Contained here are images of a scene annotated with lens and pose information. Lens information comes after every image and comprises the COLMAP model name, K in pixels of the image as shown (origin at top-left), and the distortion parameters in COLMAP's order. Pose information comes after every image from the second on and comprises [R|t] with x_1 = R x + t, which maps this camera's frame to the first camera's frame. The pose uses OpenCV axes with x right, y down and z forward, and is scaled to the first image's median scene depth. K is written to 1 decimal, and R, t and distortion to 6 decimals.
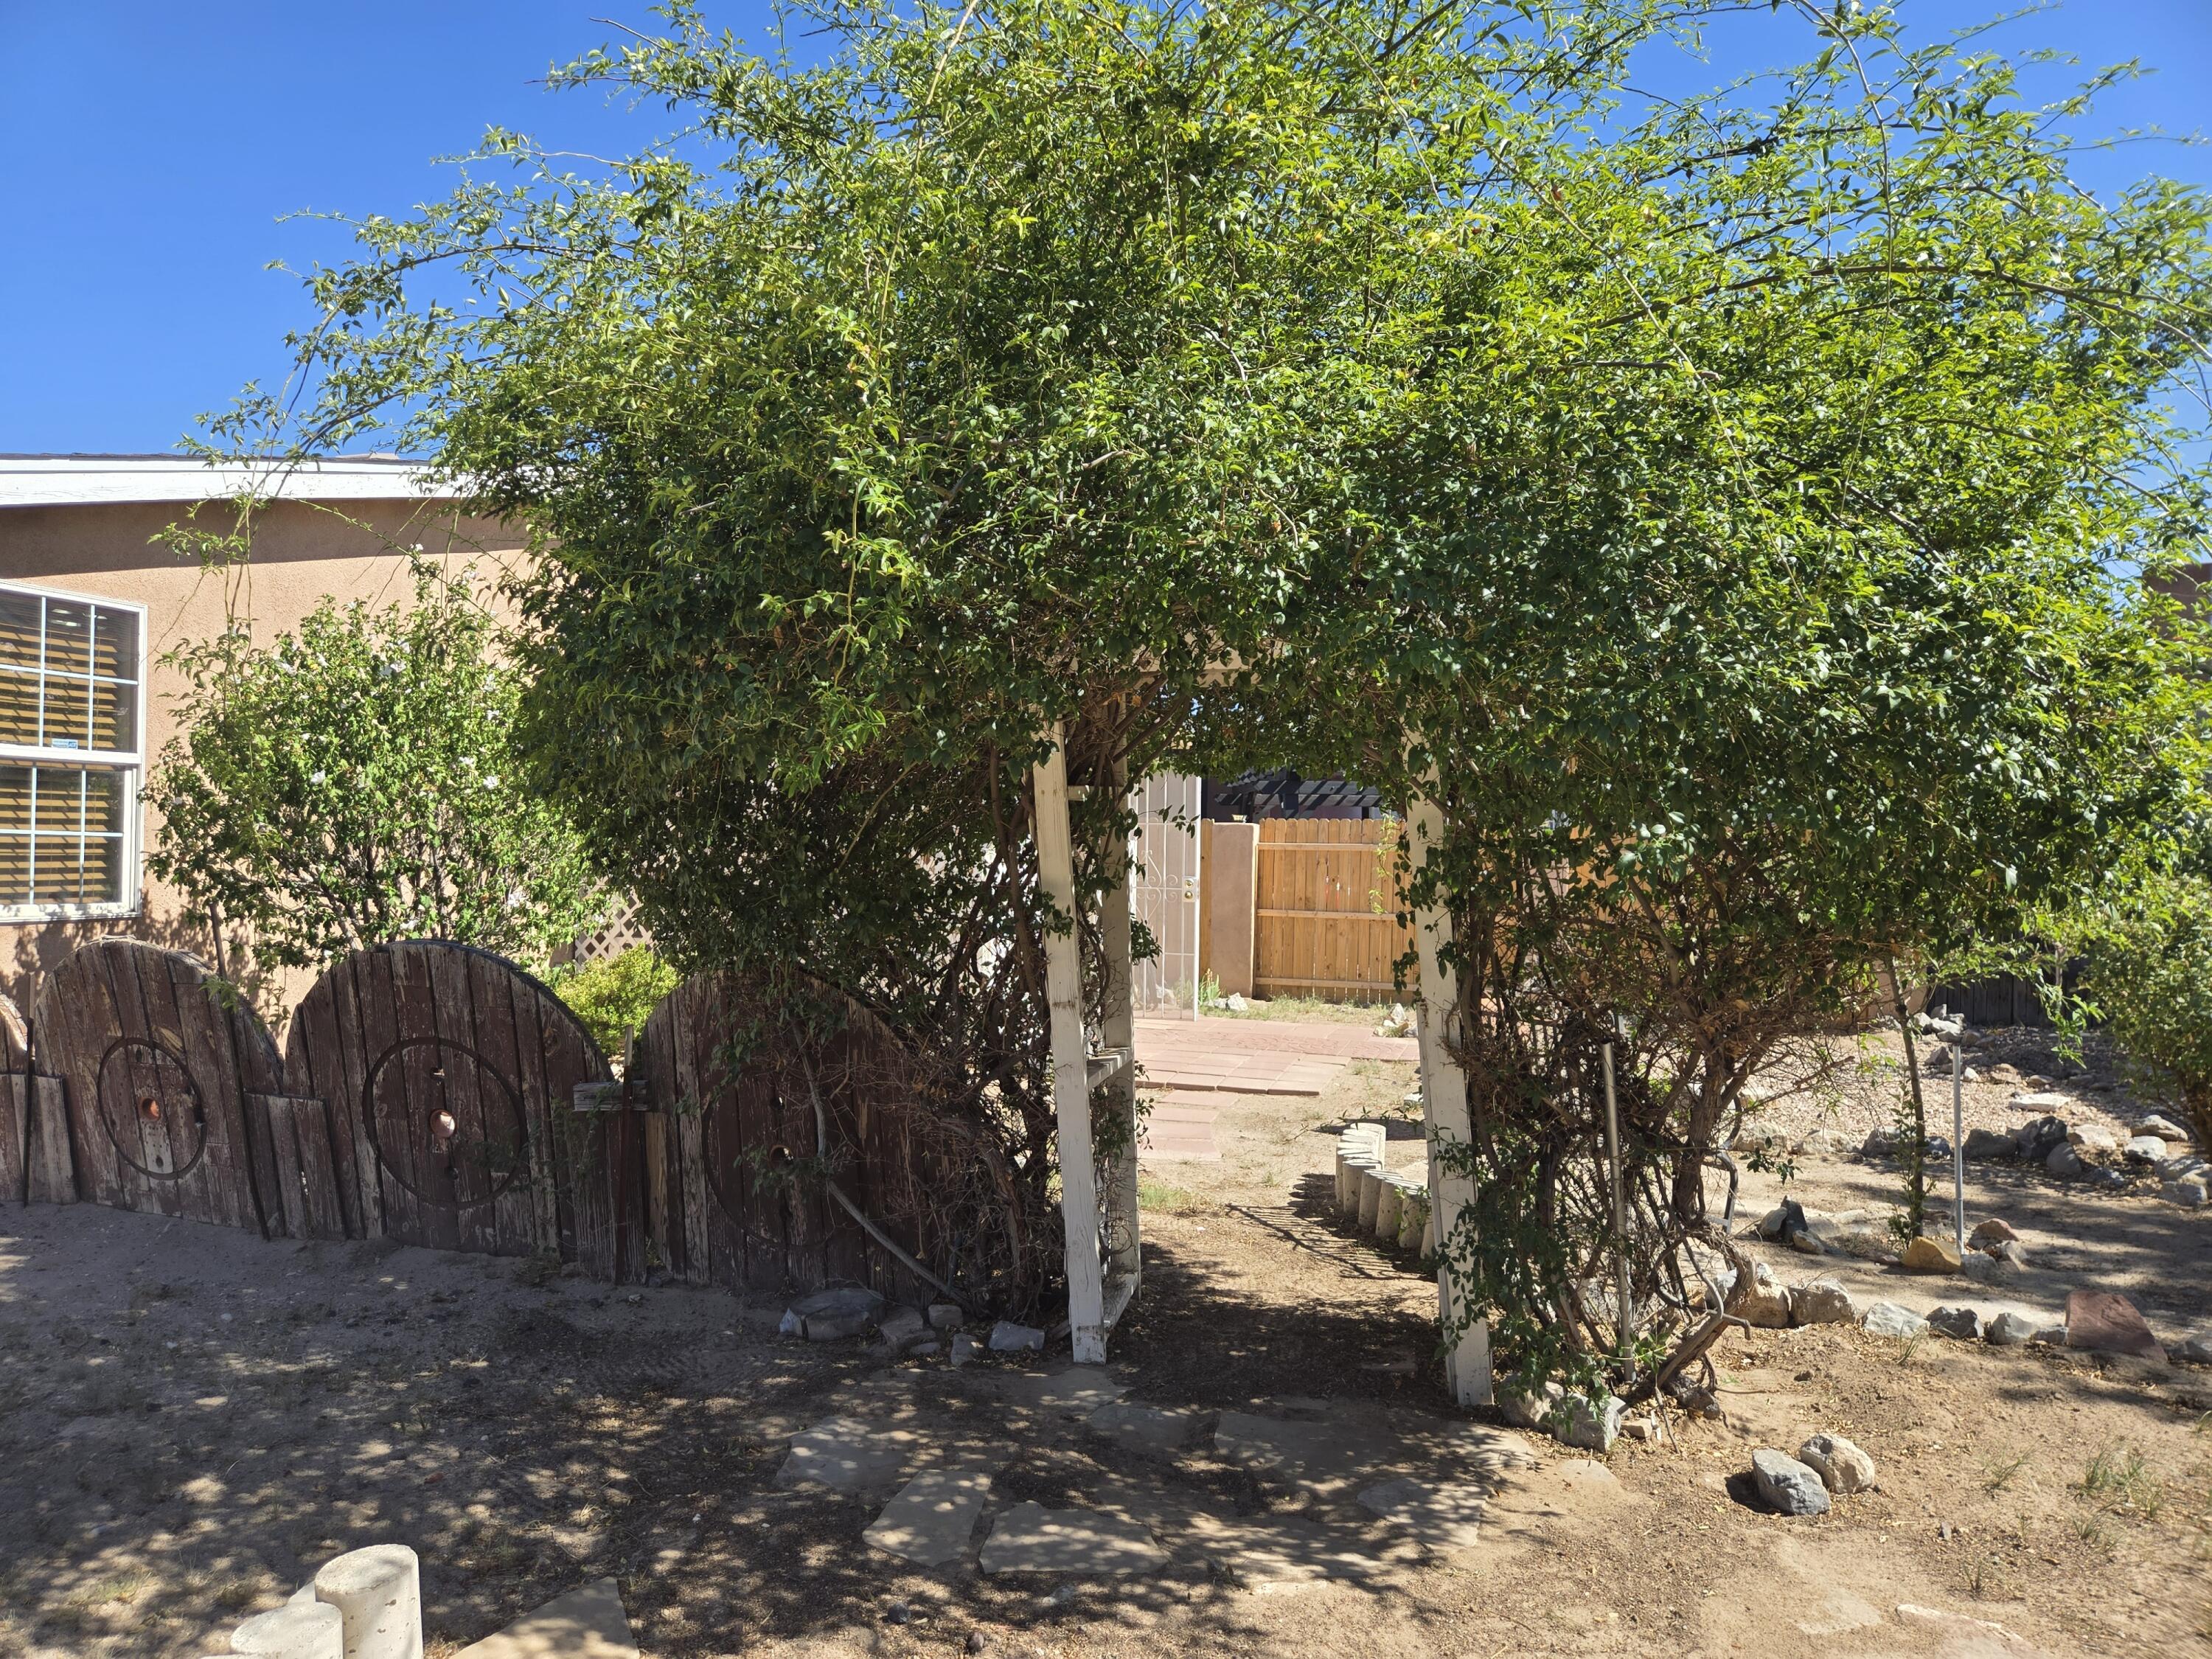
lens RADIAL K [[1468.1, 0, 1097.8], [0, 1468.1, 840.7], [0, 0, 1]] dist [0.075797, -0.072151]
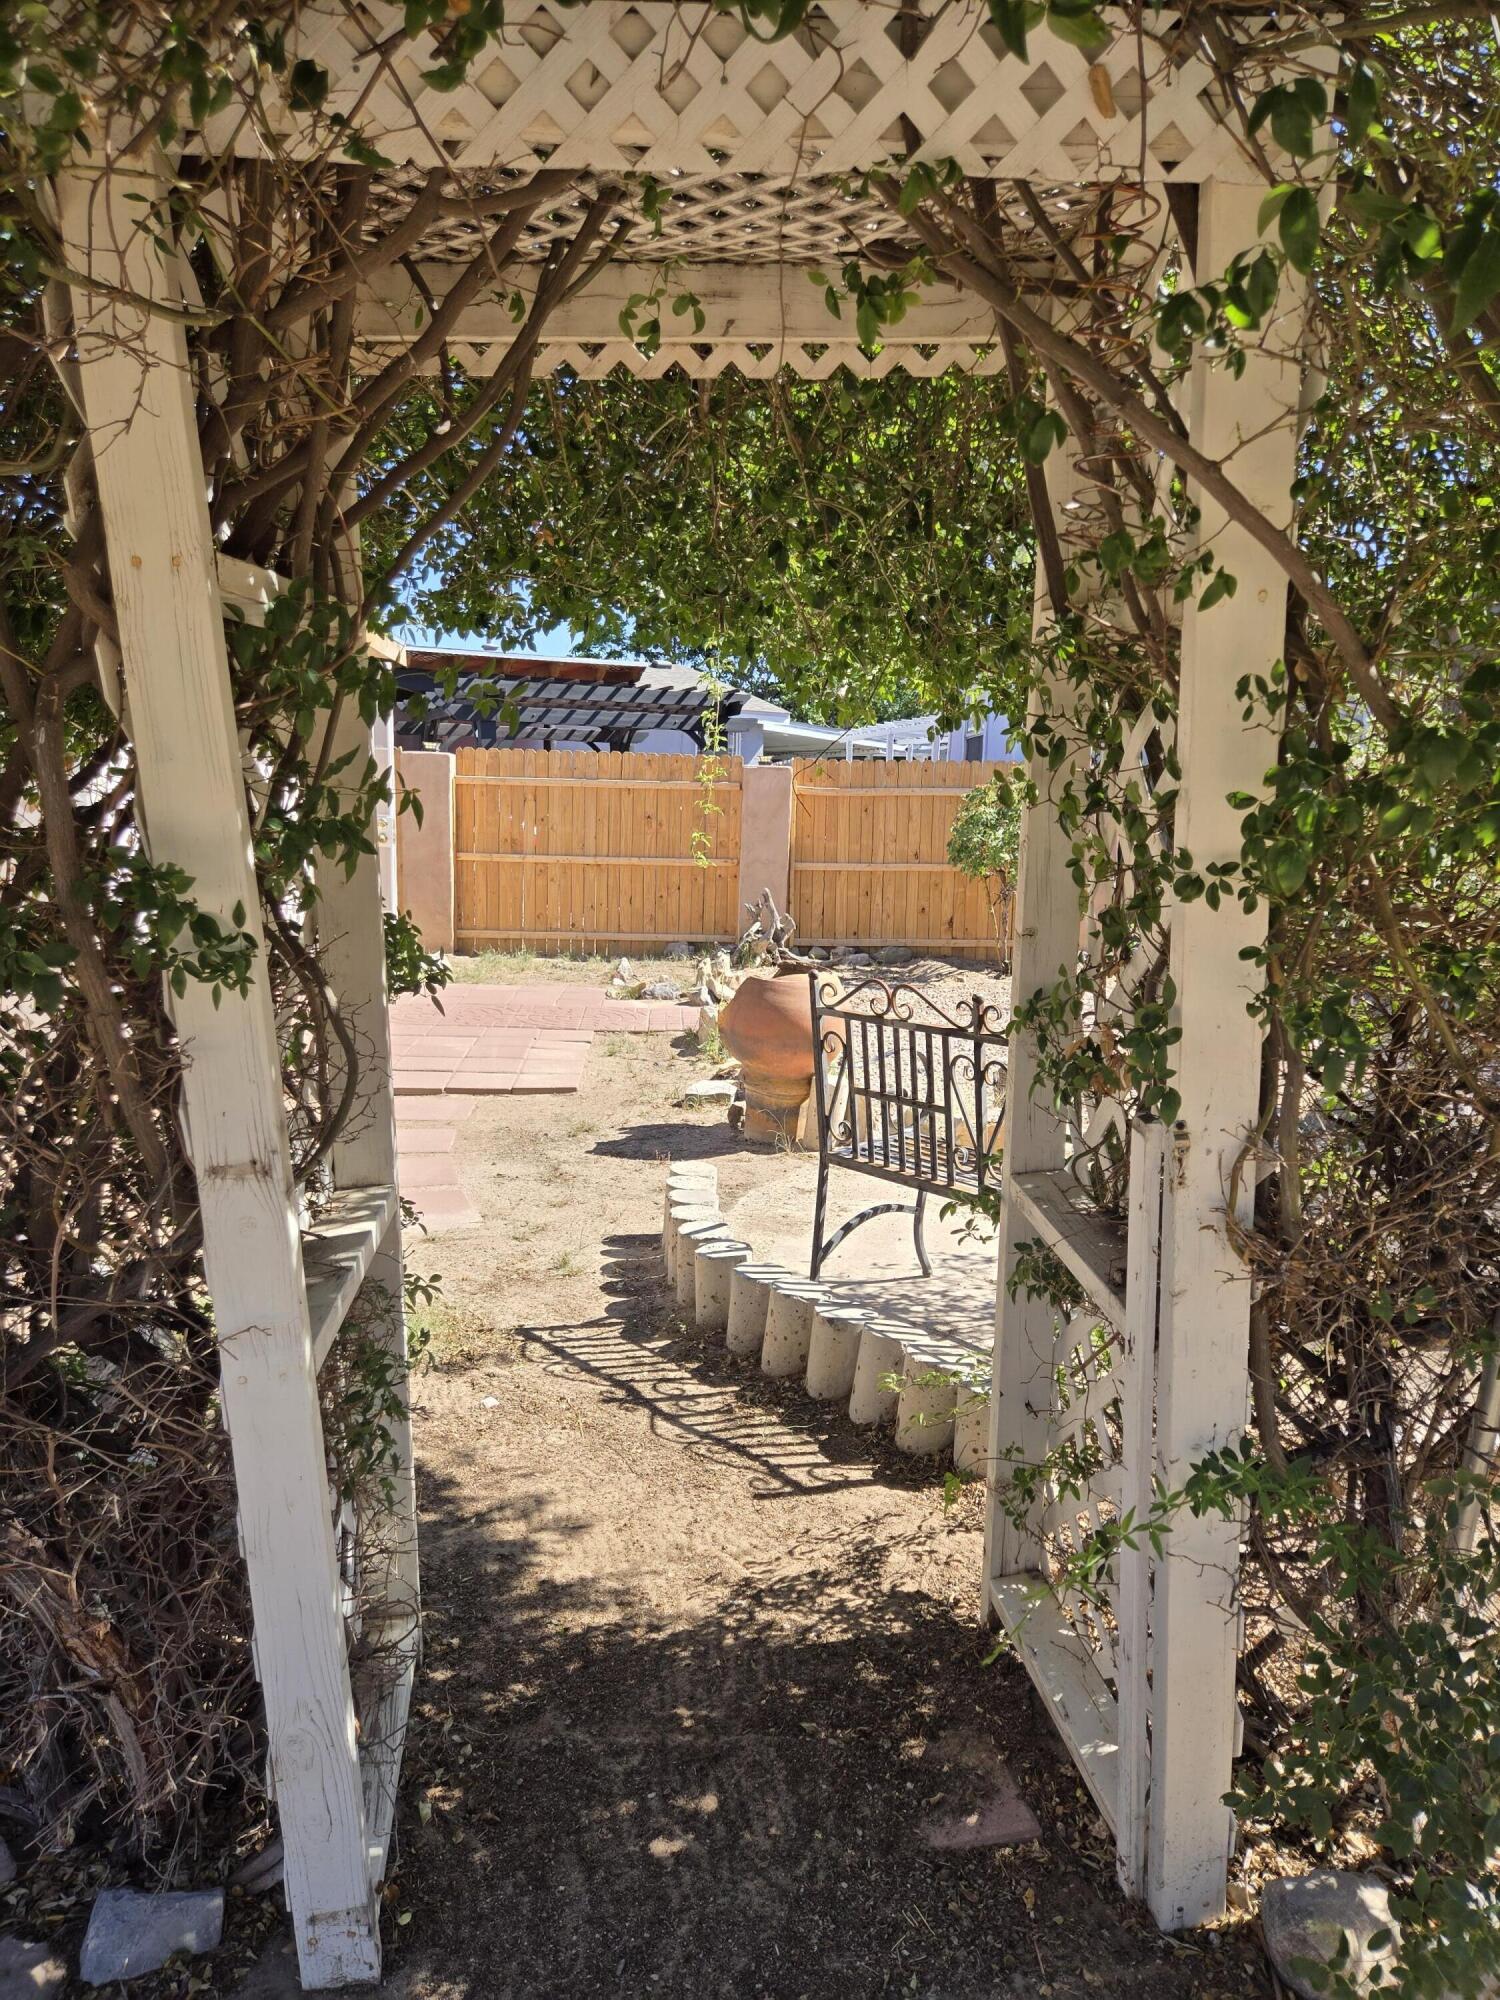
lens RADIAL K [[1327.4, 0, 723.1], [0, 1327.4, 977.5], [0, 0, 1]] dist [0.075797, -0.072151]
pose [[0.943848, -0.046180, 0.327136, -0.013907], [-0.002072, 0.989336, 0.145636, 0.012388], [-0.330372, -0.138137, 0.933688, 0.566200]]
